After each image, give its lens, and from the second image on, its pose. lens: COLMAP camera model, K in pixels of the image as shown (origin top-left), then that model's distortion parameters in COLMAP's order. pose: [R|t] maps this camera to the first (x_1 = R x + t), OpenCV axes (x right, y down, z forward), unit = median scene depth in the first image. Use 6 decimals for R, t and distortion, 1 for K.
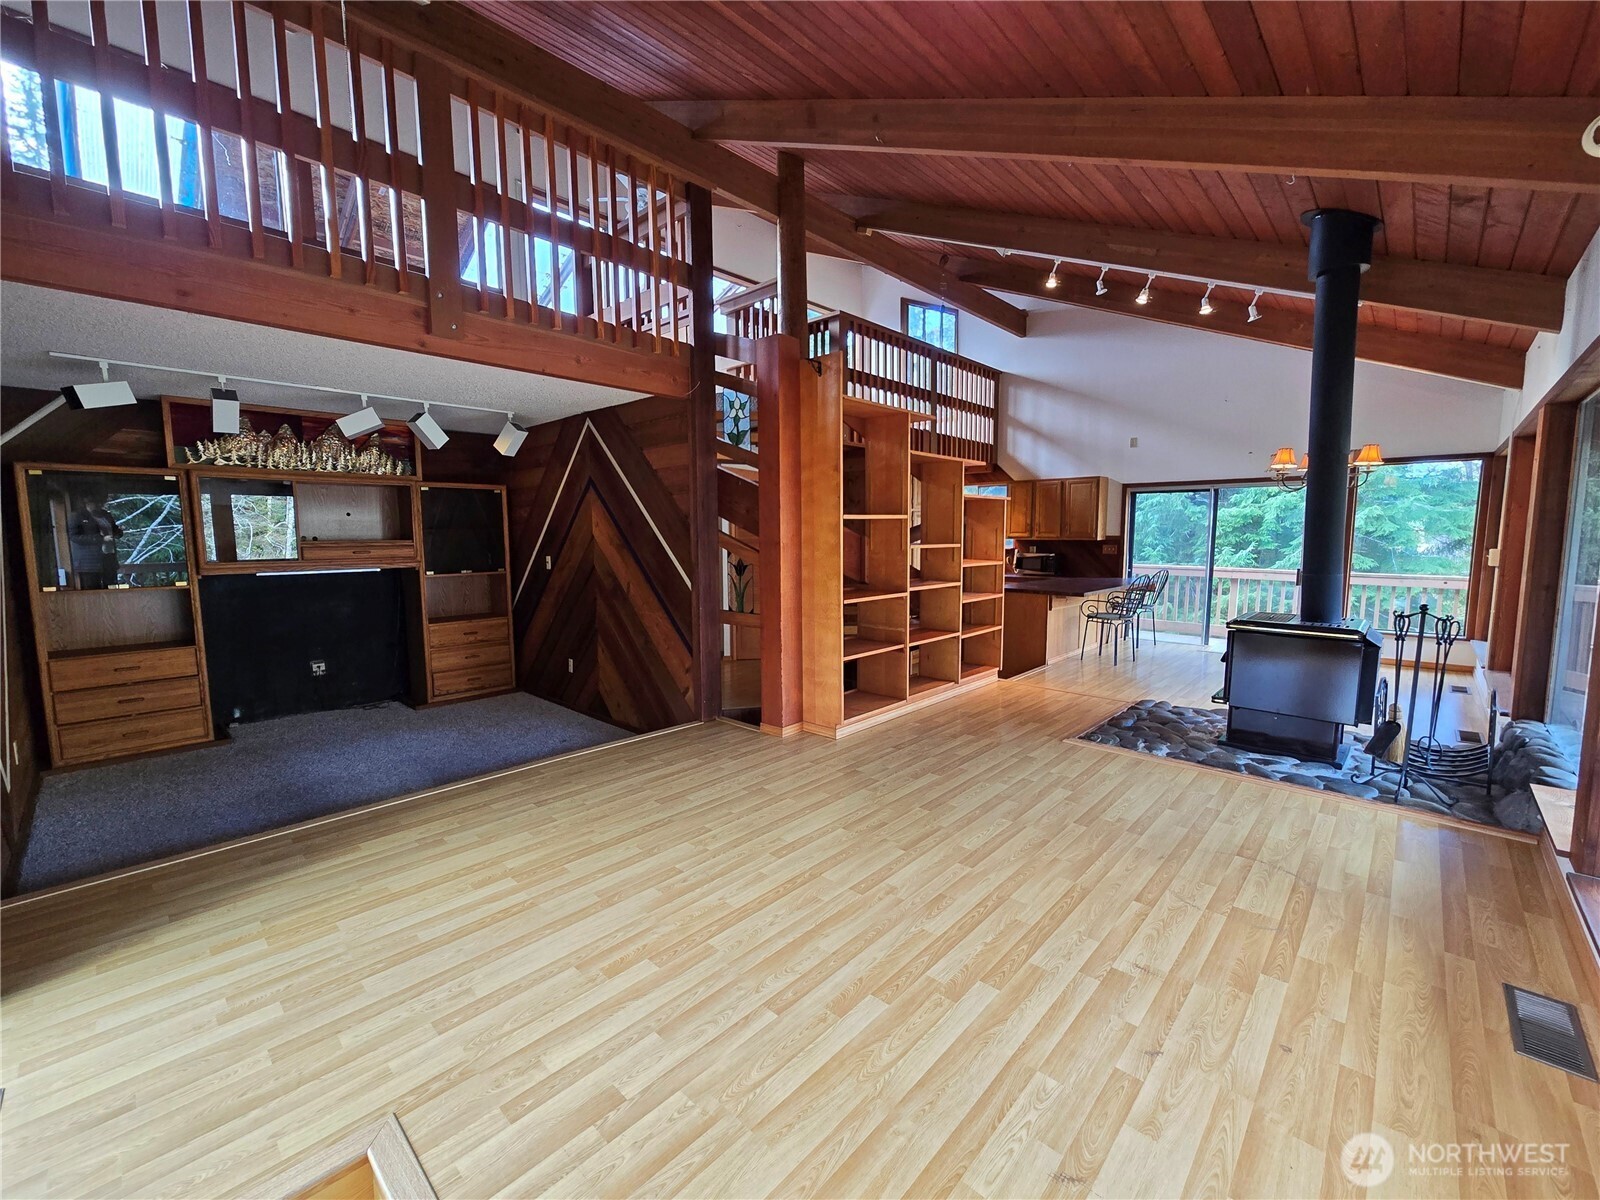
lens RADIAL K [[658.3, 0, 805.9], [0, 658.3, 599.8], [0, 0, 1]] dist [-0.001979, 0.001710]
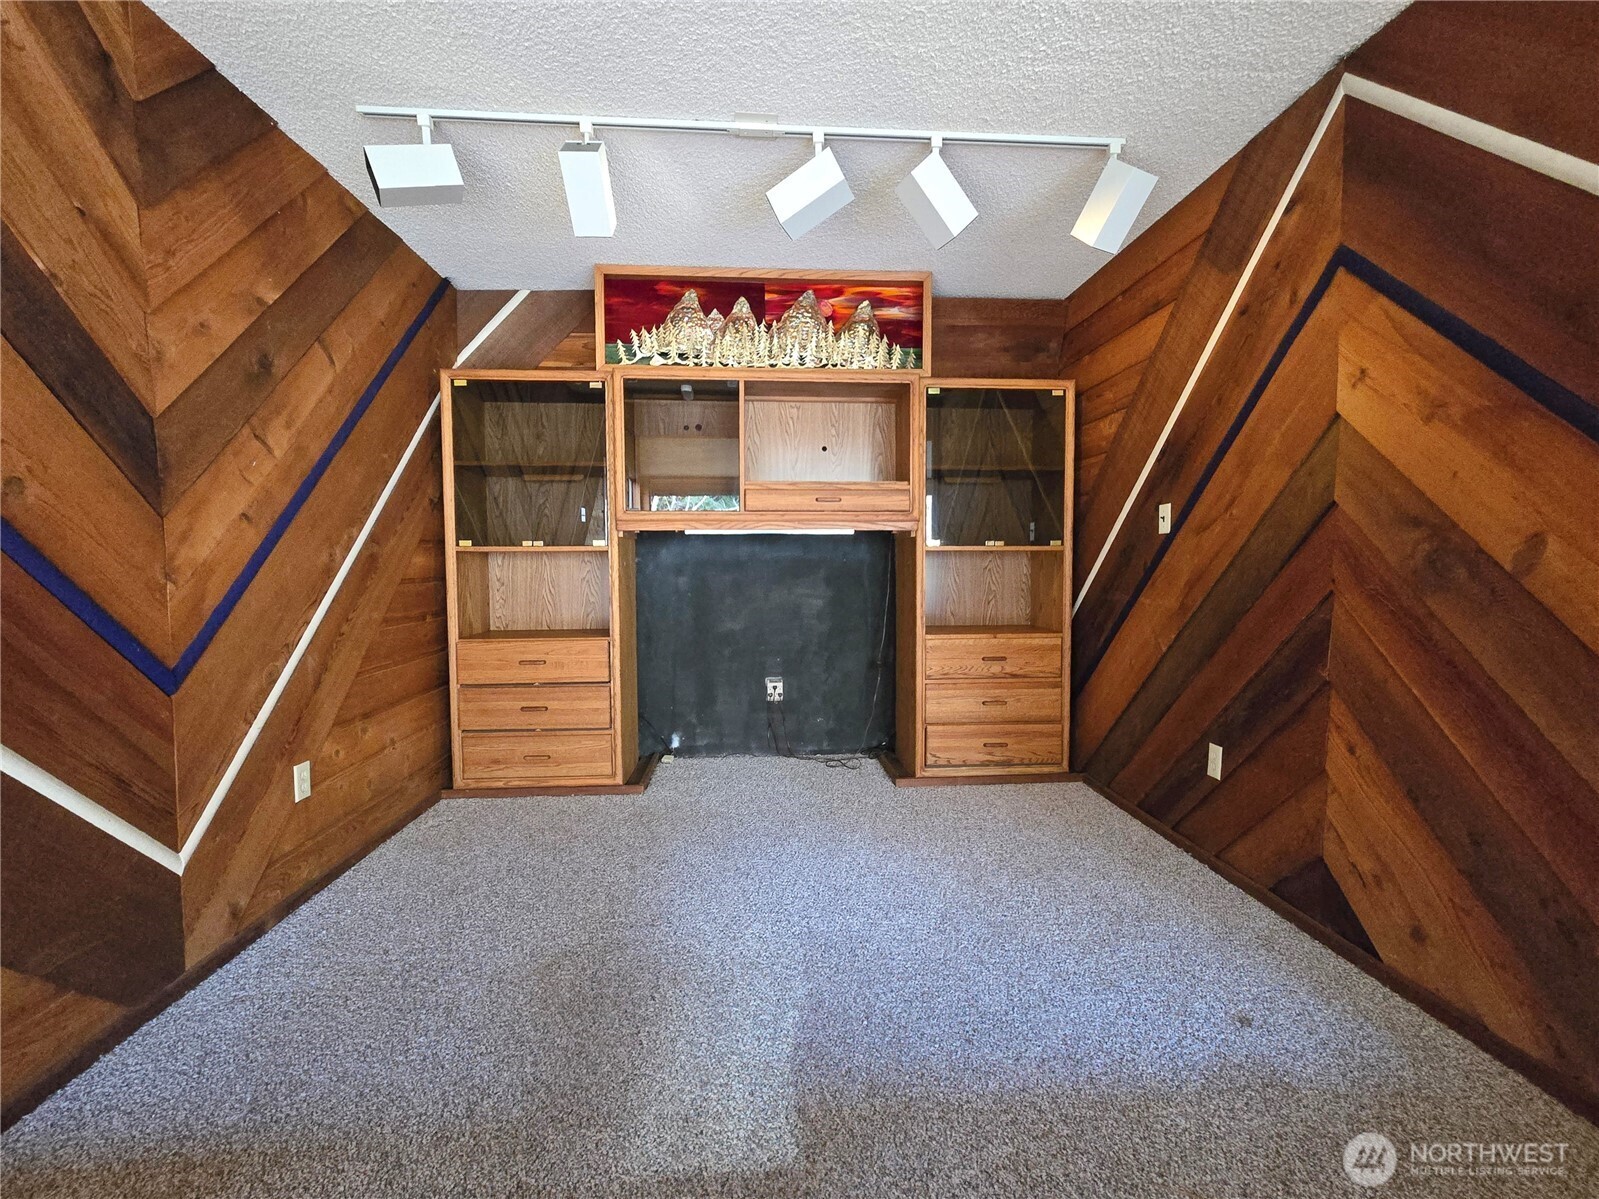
lens RADIAL K [[657.9, 0, 801.0], [0, 657.9, 595.2], [0, 0, 1]] dist [-0.001979, 0.001710]
pose [[0.728210, 0.032550, -0.684581, -0.279087], [-0.068120, 0.997363, -0.025039, 0.025441], [0.681961, 0.064867, 0.728507, 0.537675]]
